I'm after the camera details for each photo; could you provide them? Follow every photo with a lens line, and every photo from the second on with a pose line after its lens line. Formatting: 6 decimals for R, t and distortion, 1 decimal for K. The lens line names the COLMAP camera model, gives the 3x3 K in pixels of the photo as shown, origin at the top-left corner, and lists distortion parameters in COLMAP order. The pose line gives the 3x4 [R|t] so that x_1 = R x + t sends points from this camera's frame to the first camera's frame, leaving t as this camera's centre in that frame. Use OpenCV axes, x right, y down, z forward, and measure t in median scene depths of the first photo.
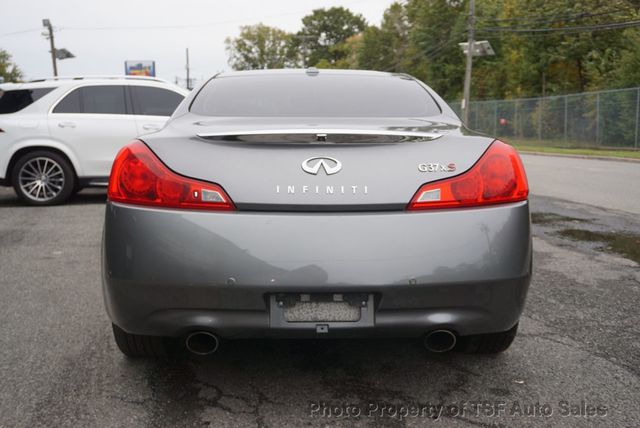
lens RADIAL K [[686.0, 0, 278.4], [0, 686.0, 213.1], [0, 0, 1]] dist [-0.018733, 0.176692]
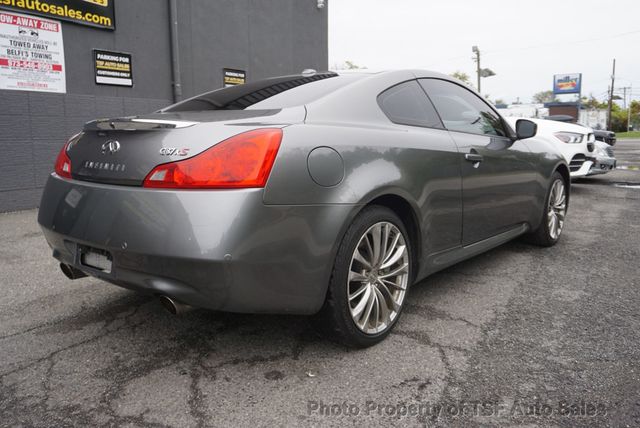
lens RADIAL K [[539.8, 0, 320.0], [0, 539.8, 214.0], [0, 0, 1]] dist [-0.001180, -0.004016]
pose [[0.755854, 0.101664, -0.646799, 0.121470], [-0.085961, 0.994729, 0.055898, -0.004390], [0.649072, 0.013349, 0.760609, 0.059456]]
